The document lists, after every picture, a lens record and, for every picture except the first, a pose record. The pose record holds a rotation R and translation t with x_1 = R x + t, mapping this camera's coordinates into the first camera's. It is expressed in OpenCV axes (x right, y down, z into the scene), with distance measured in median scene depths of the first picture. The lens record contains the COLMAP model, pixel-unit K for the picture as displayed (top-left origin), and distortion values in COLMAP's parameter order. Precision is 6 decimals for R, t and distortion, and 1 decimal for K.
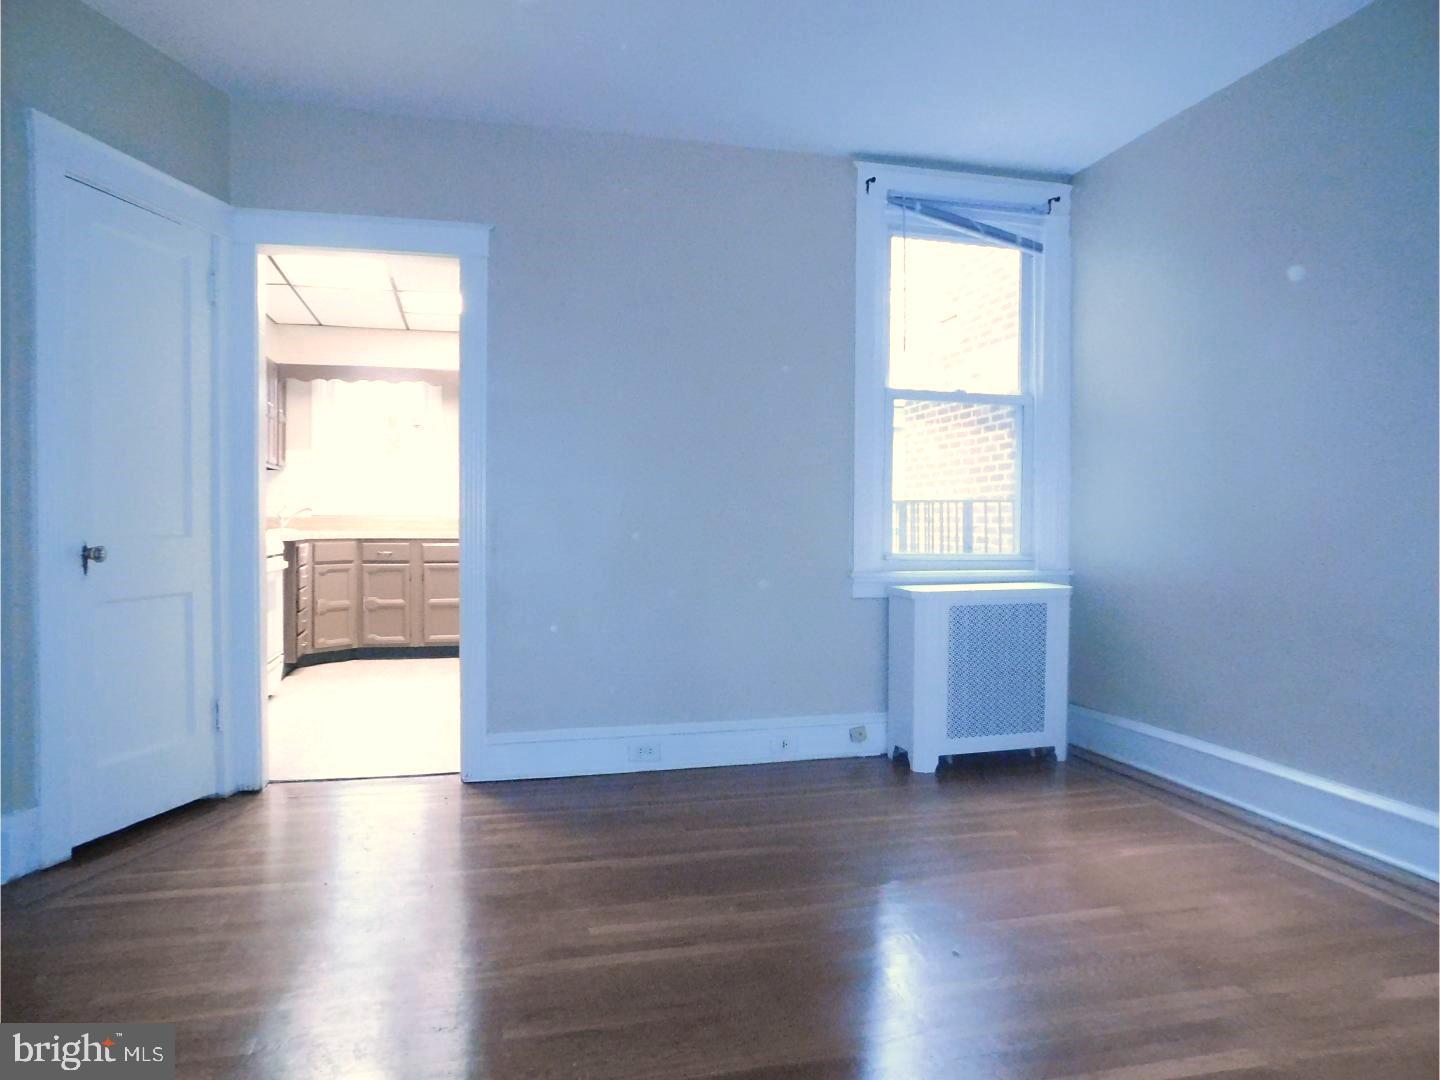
lens RADIAL K [[973.7, 0, 719.9], [0, 973.7, 535.6], [0, 0, 1]] dist [-0.025924, 0.026357]
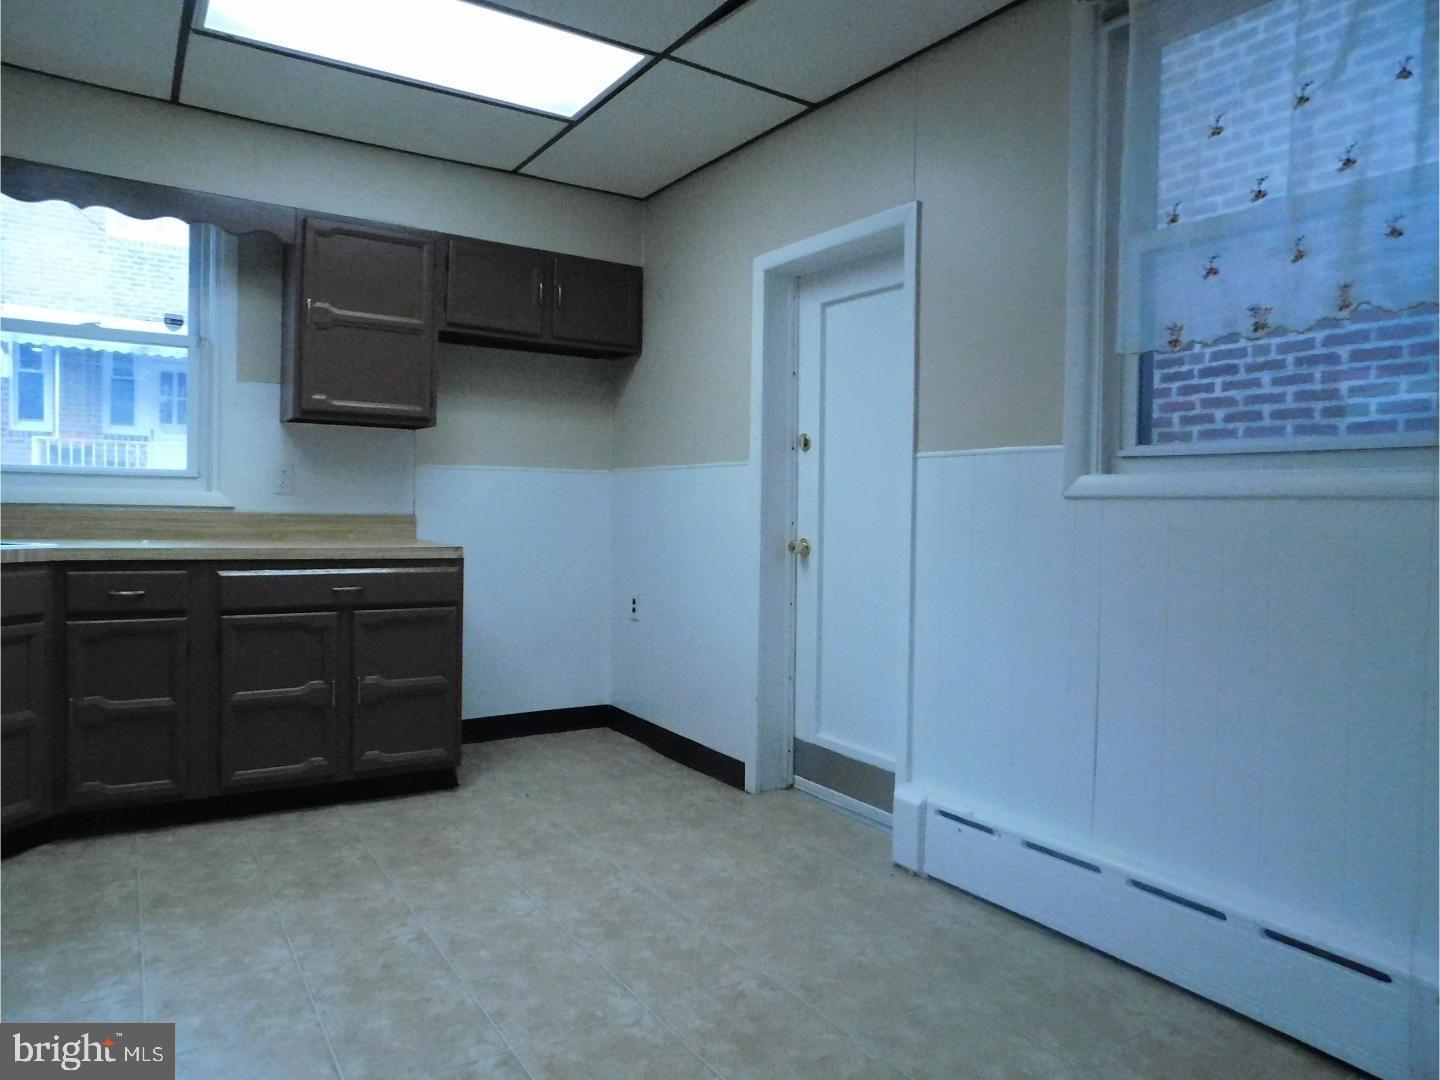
lens RADIAL K [[973.7, 0, 728.7], [0, 973.7, 531.9], [0, 0, 1]] dist [-0.025924, 0.026357]
pose [[0.952169, 0.012175, 0.305329, -0.232578], [-0.016838, 0.999778, 0.012645, -0.021454], [-0.305107, -0.017182, 0.952163, 0.529906]]
